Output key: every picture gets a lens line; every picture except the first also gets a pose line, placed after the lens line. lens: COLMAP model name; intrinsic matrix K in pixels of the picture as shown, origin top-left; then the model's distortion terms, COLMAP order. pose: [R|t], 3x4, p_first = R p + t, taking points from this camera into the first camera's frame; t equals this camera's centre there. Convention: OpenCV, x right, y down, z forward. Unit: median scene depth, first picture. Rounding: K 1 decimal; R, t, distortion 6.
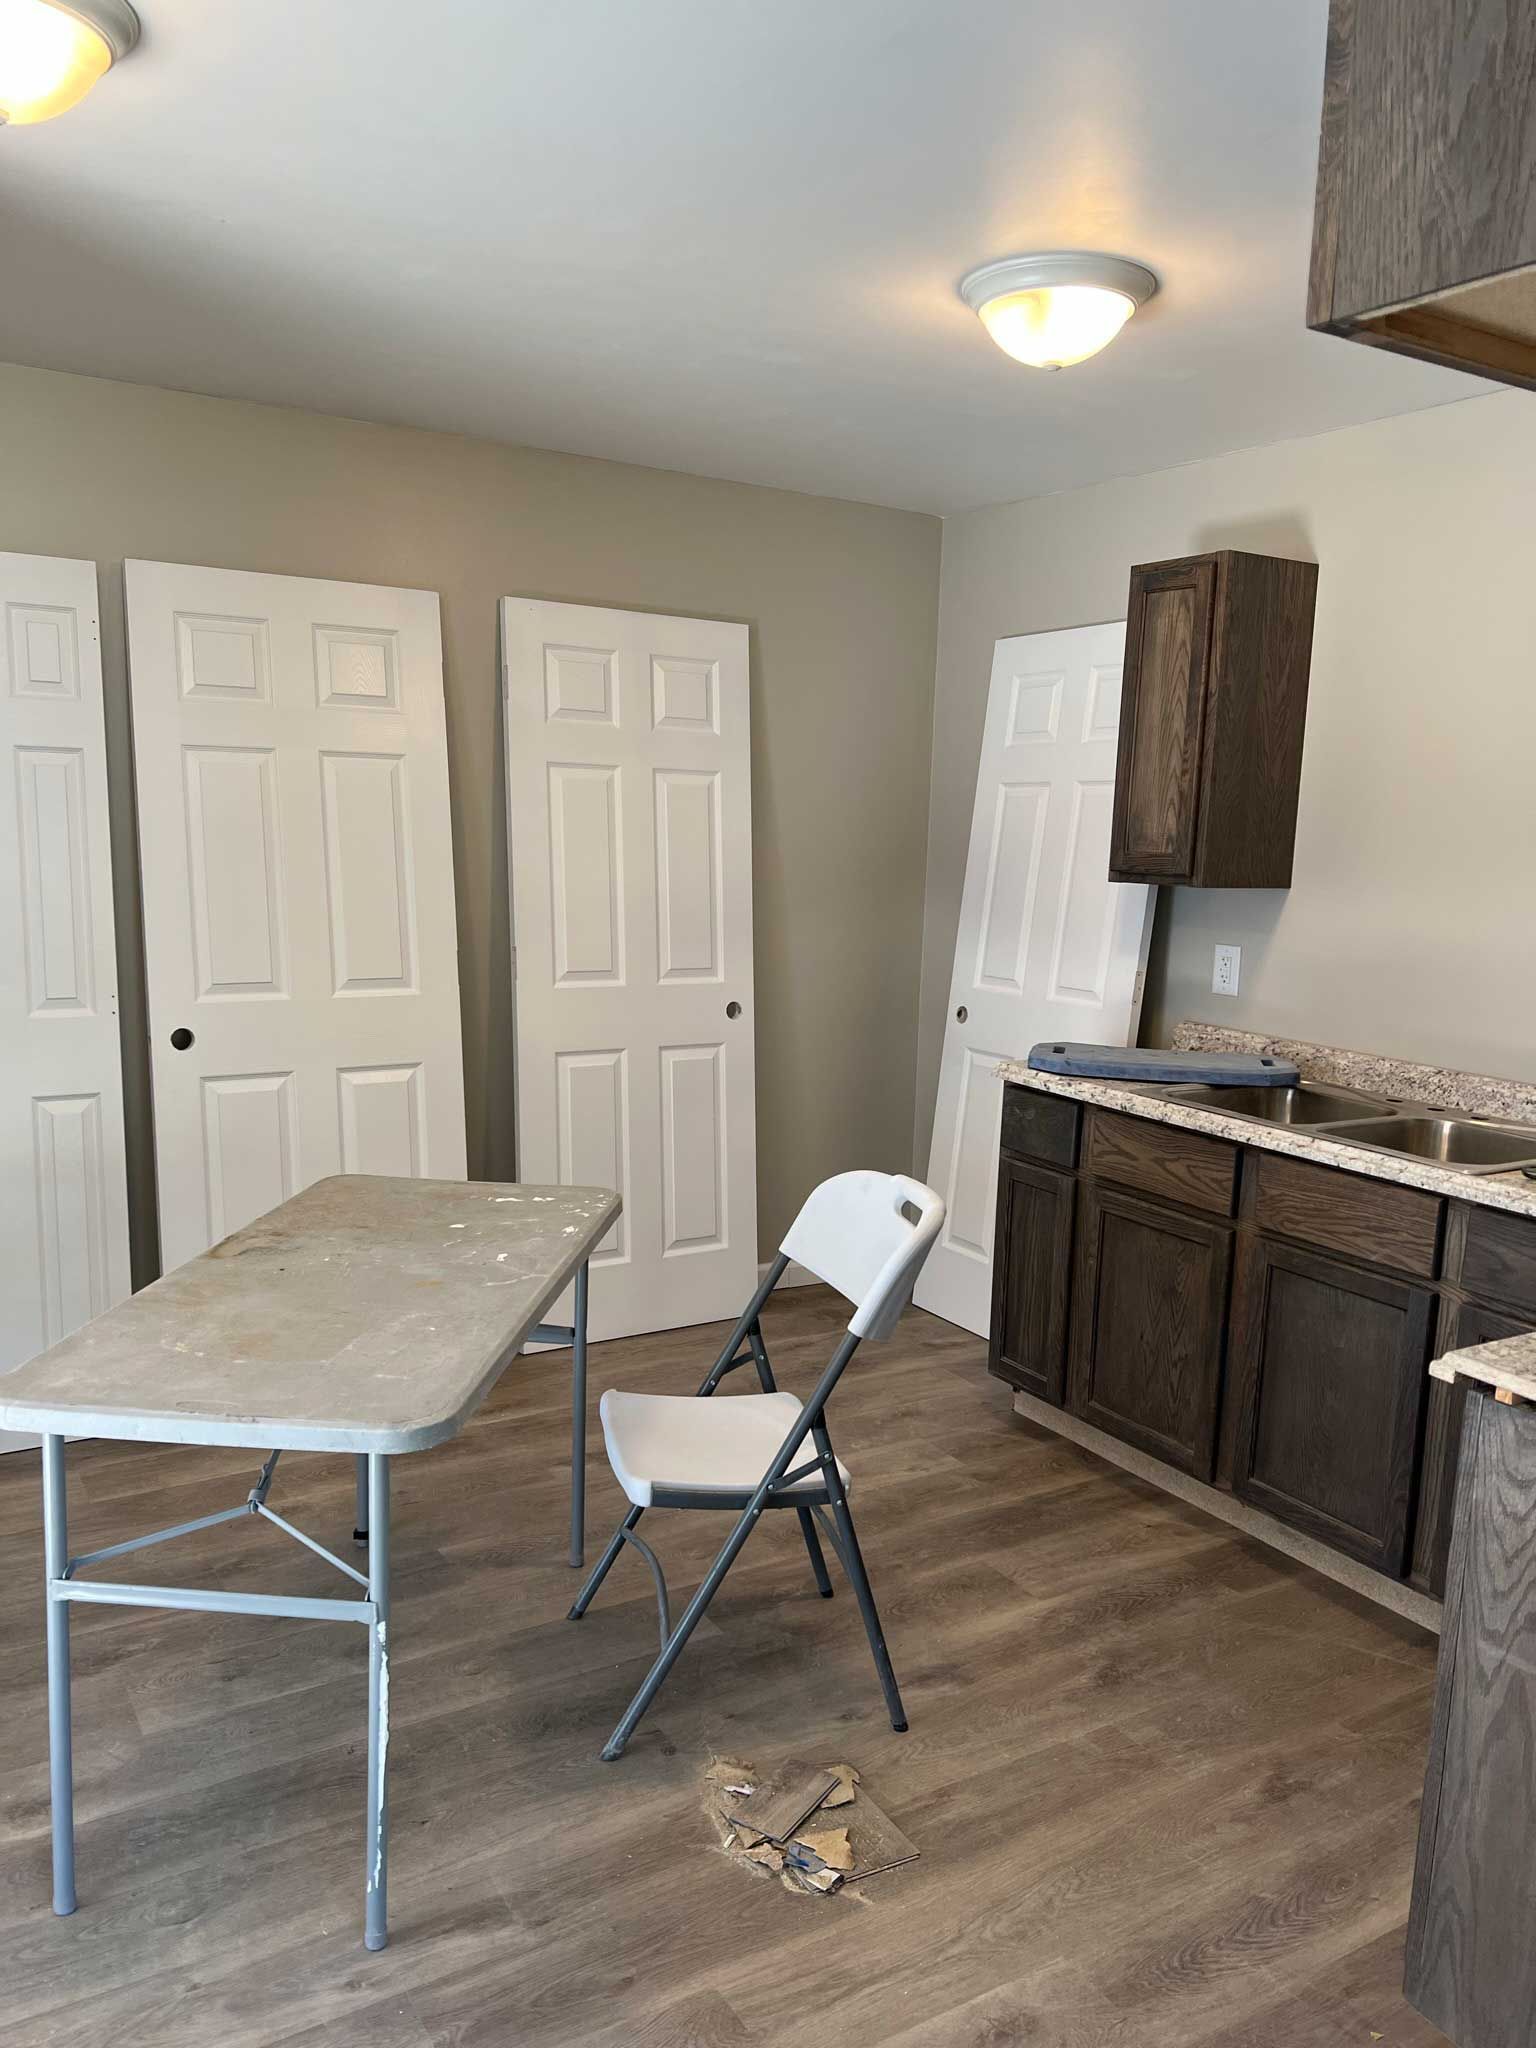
lens RADIAL K [[1523.7, 0, 768.0], [0, 1523.7, 1024.0], [0, 0, 1]] dist [-0.000535, -0.000730]
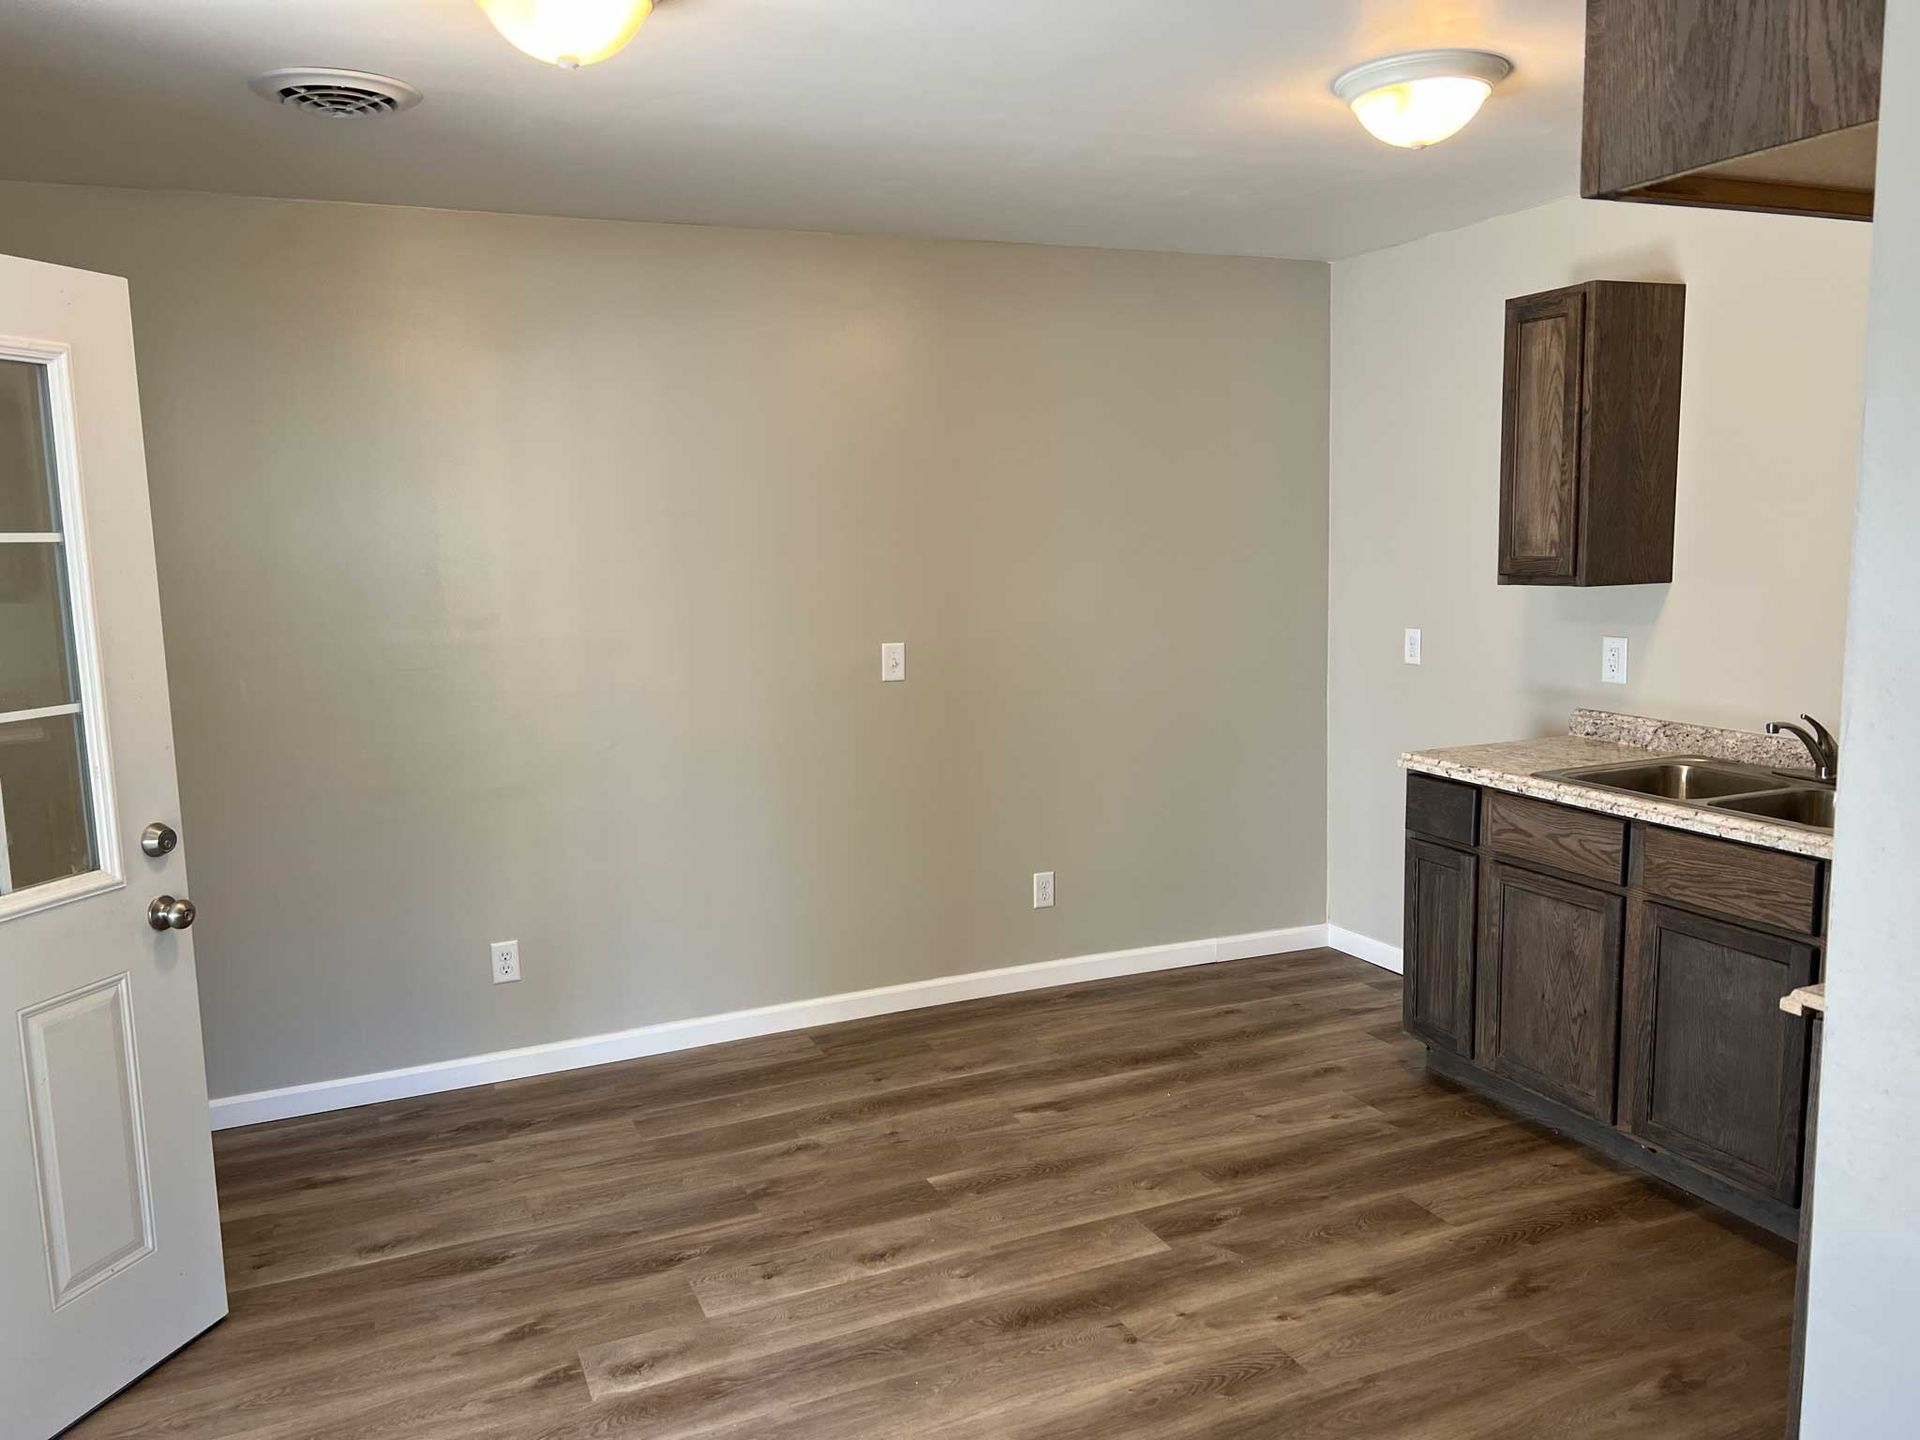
lens RADIAL K [[1467.8, 0, 960.0], [0, 1467.8, 720.0], [0, 0, 1]] dist [0.006845, 0.002043]
pose [[0.987727, -0.039405, -0.151137, -0.003682], [0.038568, 0.999220, -0.008468, -0.002434], [0.151353, 0.002535, 0.988477, -0.126719]]
